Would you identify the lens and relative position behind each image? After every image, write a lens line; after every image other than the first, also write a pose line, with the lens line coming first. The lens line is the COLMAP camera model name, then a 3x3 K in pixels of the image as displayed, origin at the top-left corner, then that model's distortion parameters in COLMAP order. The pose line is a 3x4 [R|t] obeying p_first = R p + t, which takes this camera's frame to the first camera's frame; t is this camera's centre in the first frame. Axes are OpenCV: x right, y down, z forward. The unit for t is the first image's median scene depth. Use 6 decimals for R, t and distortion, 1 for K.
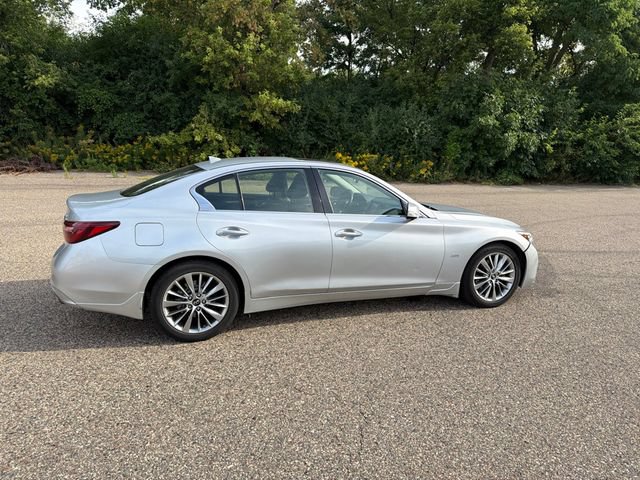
lens RADIAL K [[447.8, 0, 321.1], [0, 447.8, 238.2], [0, 0, 1]] dist [0.047432, -0.061858]
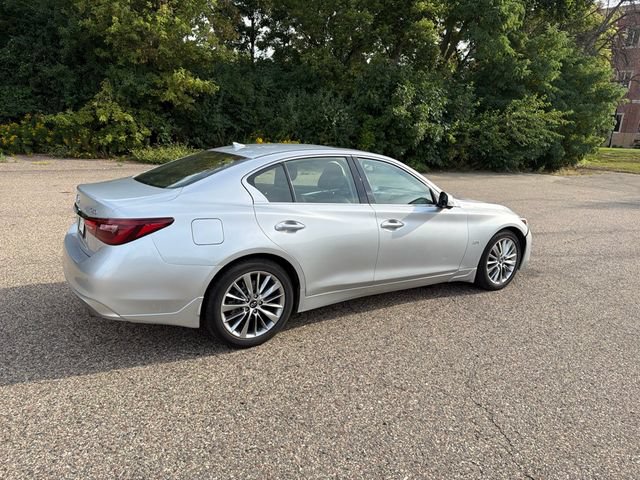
lens RADIAL K [[448.5, 0, 320.9], [0, 448.5, 238.7], [0, 0, 1]] dist [0.058146, -0.085724]
pose [[0.970073, -0.032108, 0.240682, -0.074964], [0.024529, 0.999106, 0.034421, -0.003699], [-0.241572, -0.027487, 0.969994, 0.018572]]
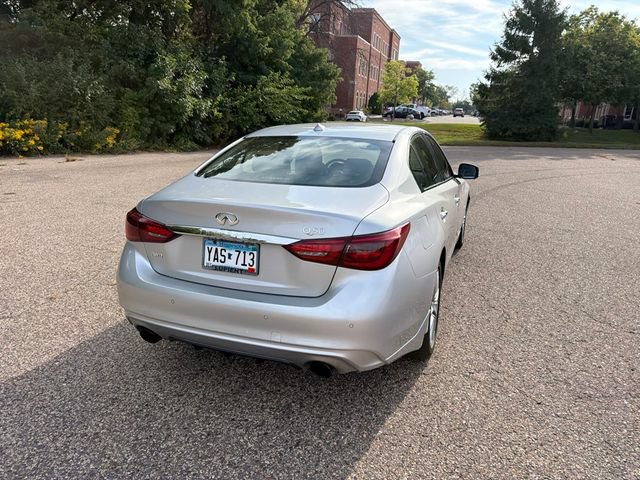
lens RADIAL K [[448.8, 0, 320.1], [0, 448.8, 246.5], [0, 0, 1]] dist [0.034030, -0.047097]
pose [[0.641421, -0.213366, 0.736922, -0.203992], [0.147599, 0.976924, 0.154384, -0.024182], [-0.752857, 0.009744, 0.658112, 0.128811]]
